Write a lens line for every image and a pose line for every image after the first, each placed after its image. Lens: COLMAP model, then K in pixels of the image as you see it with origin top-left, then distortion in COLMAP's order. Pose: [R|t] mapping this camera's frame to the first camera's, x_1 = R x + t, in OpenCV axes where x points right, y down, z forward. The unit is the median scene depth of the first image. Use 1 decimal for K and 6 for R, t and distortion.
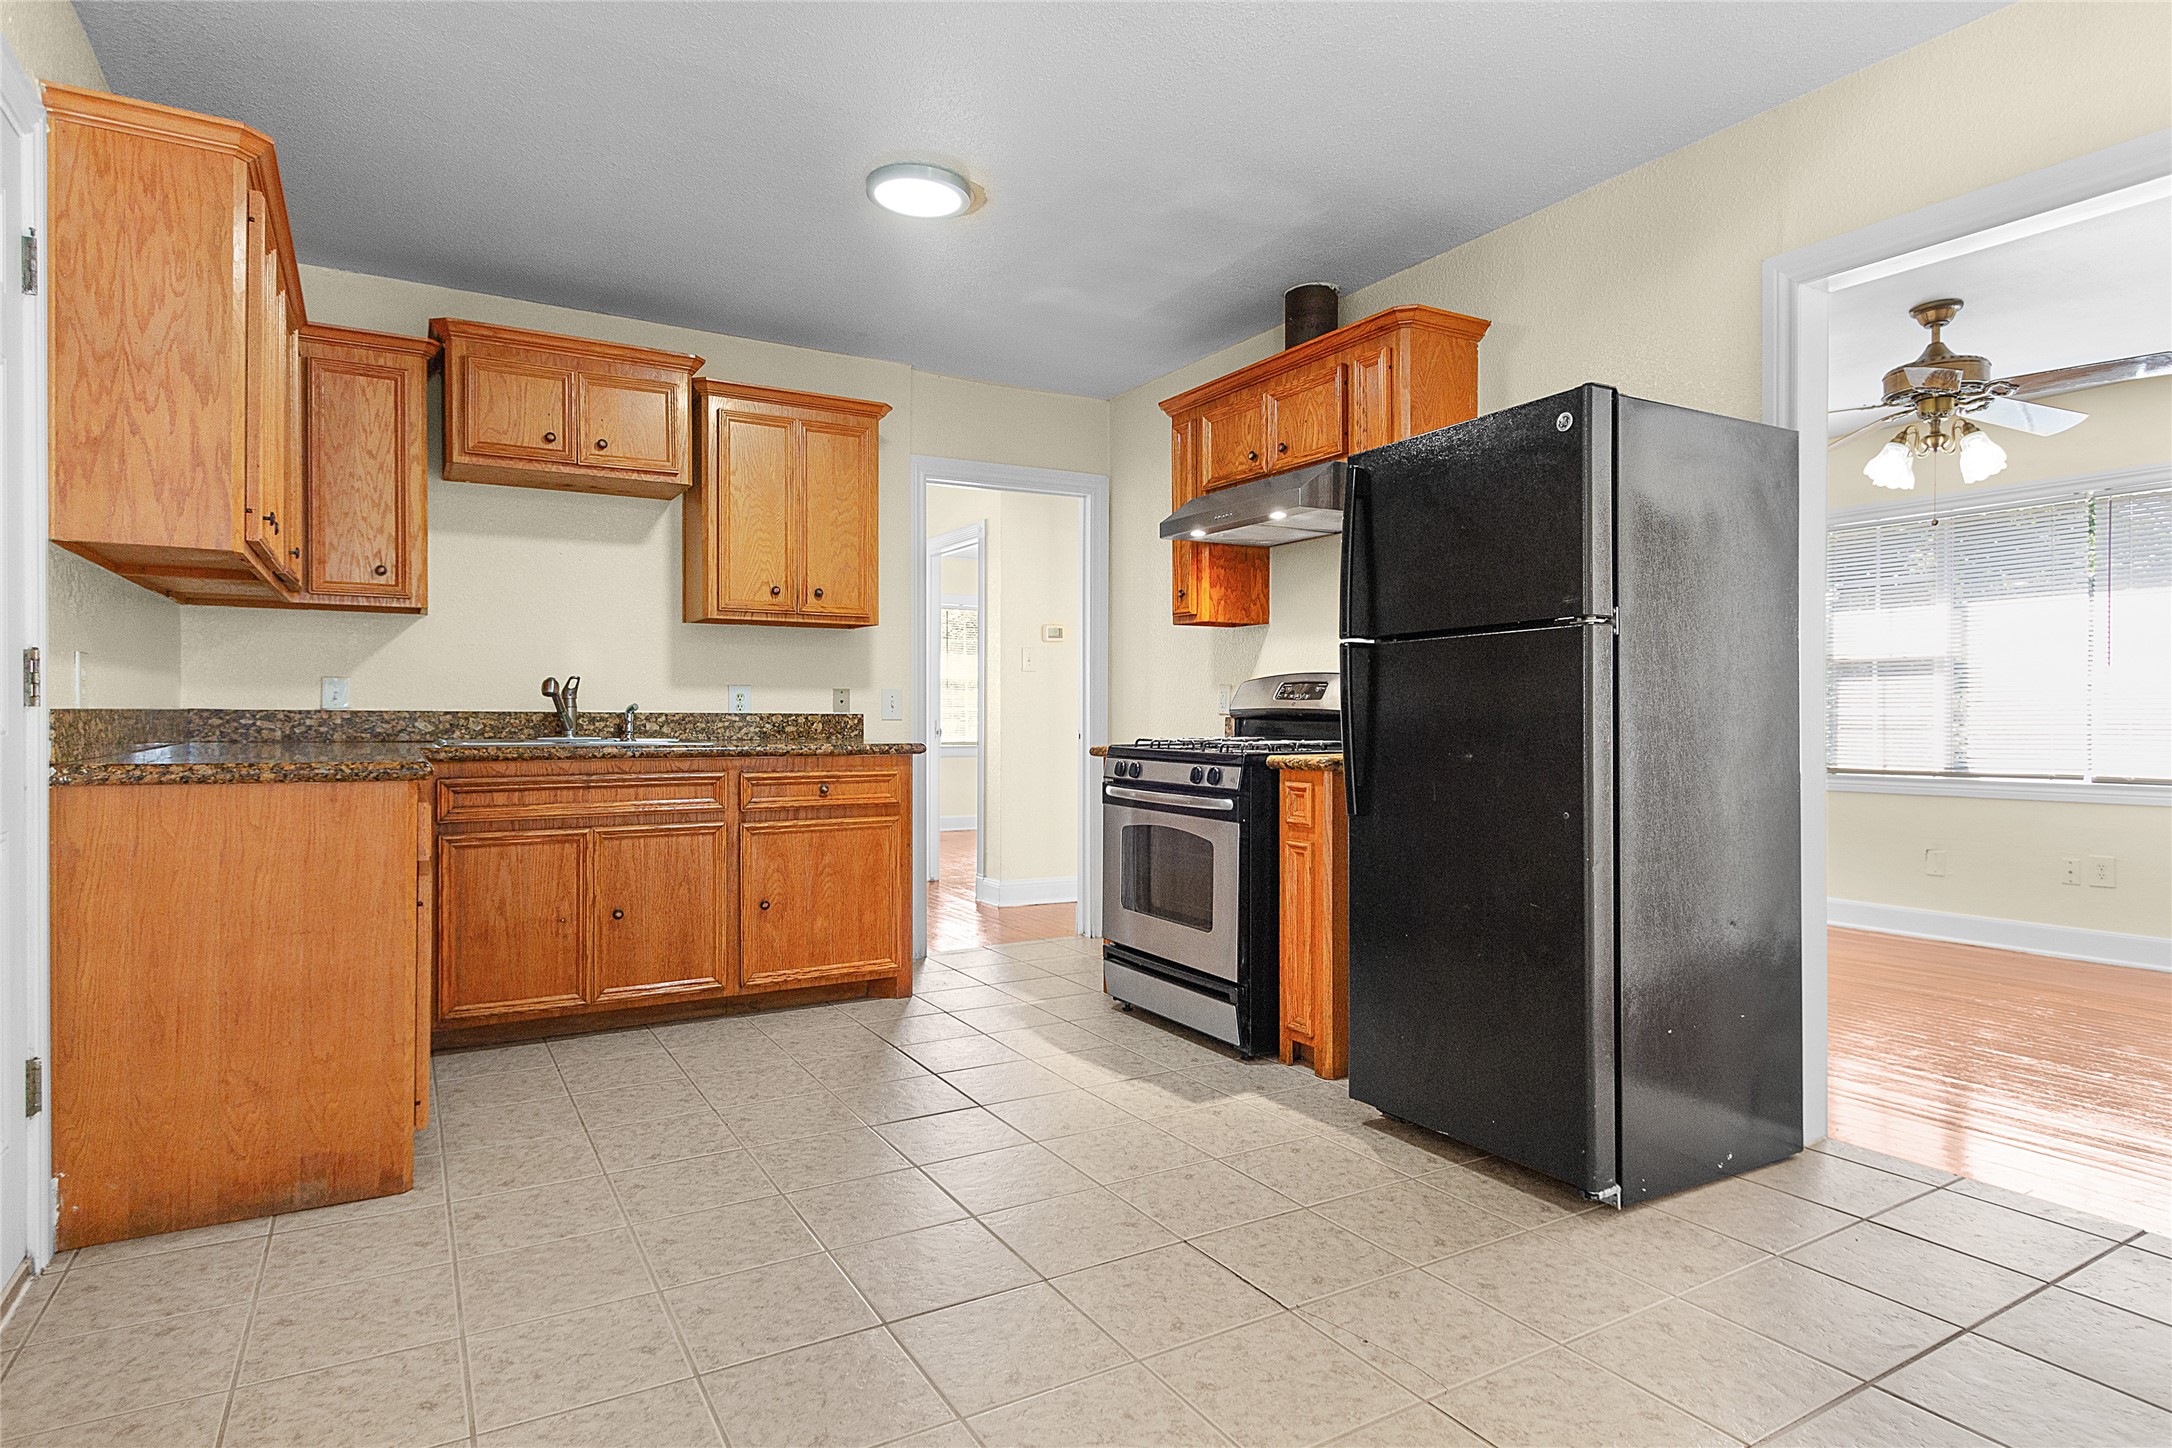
lens RADIAL K [[1158.1, 0, 1075.6], [0, 1158.1, 718.7], [0, 0, 1]] dist [0.011611, -0.008958]
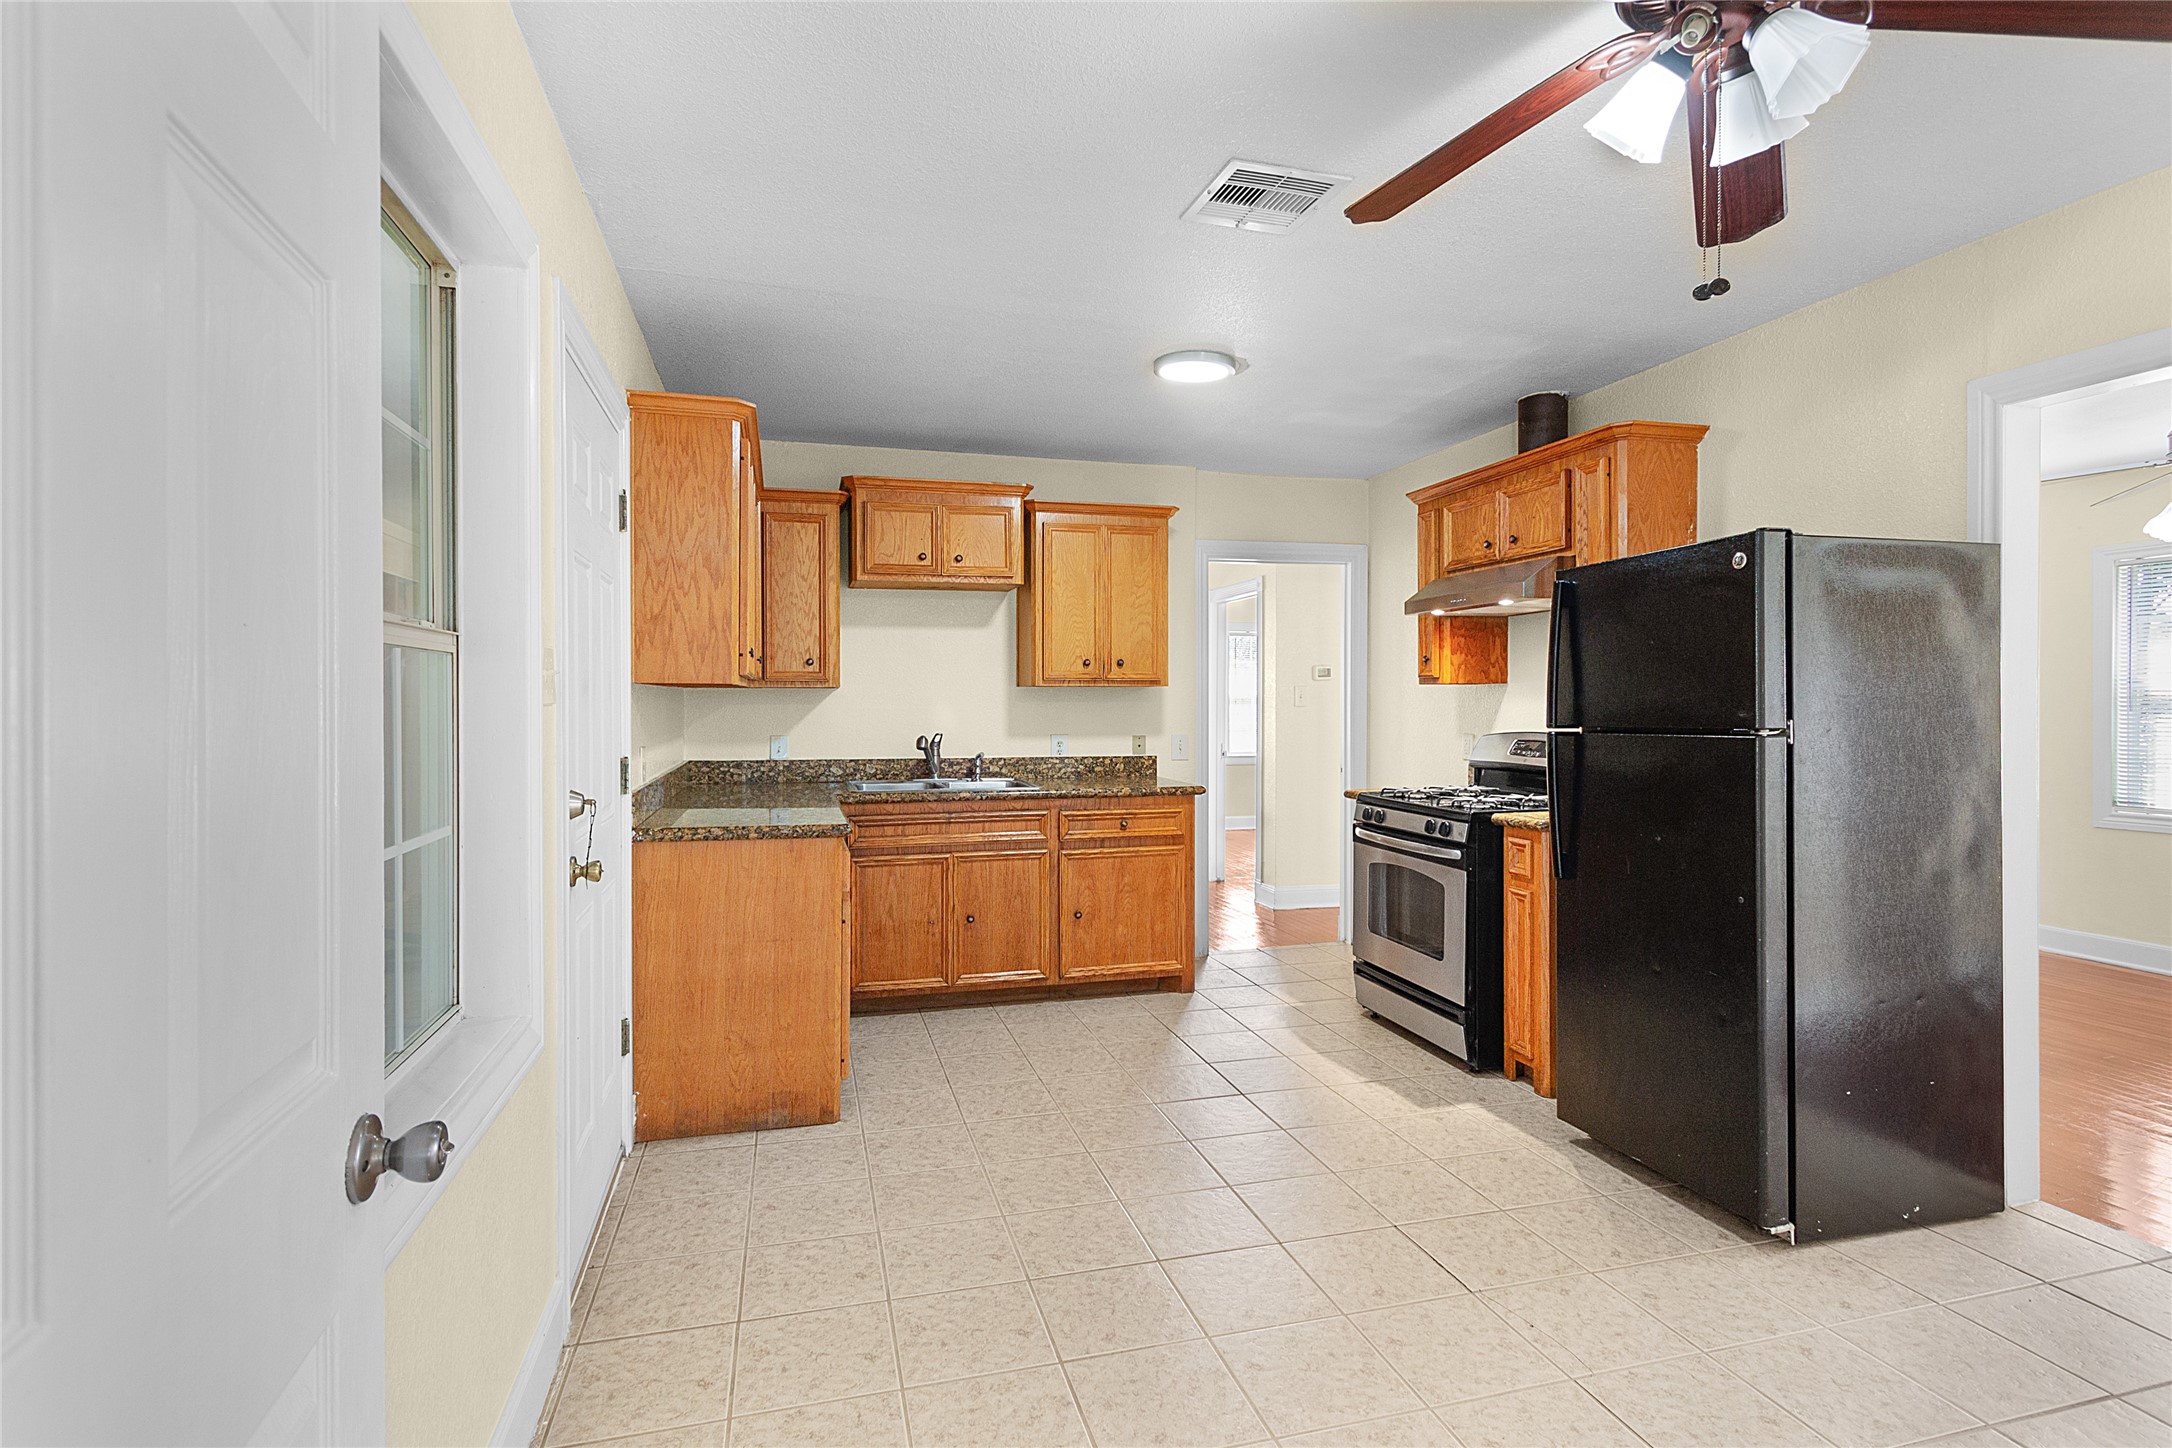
lens RADIAL K [[1048.0, 0, 1090.0], [0, 1048.0, 708.6], [0, 0, 1]] dist [0.004007, -0.001823]
pose [[0.967451, 0.000214, -0.253059, 0.042032], [0.000008, 1.000000, 0.000876, -0.078403], [0.253059, -0.000850, 0.967450, -0.129807]]
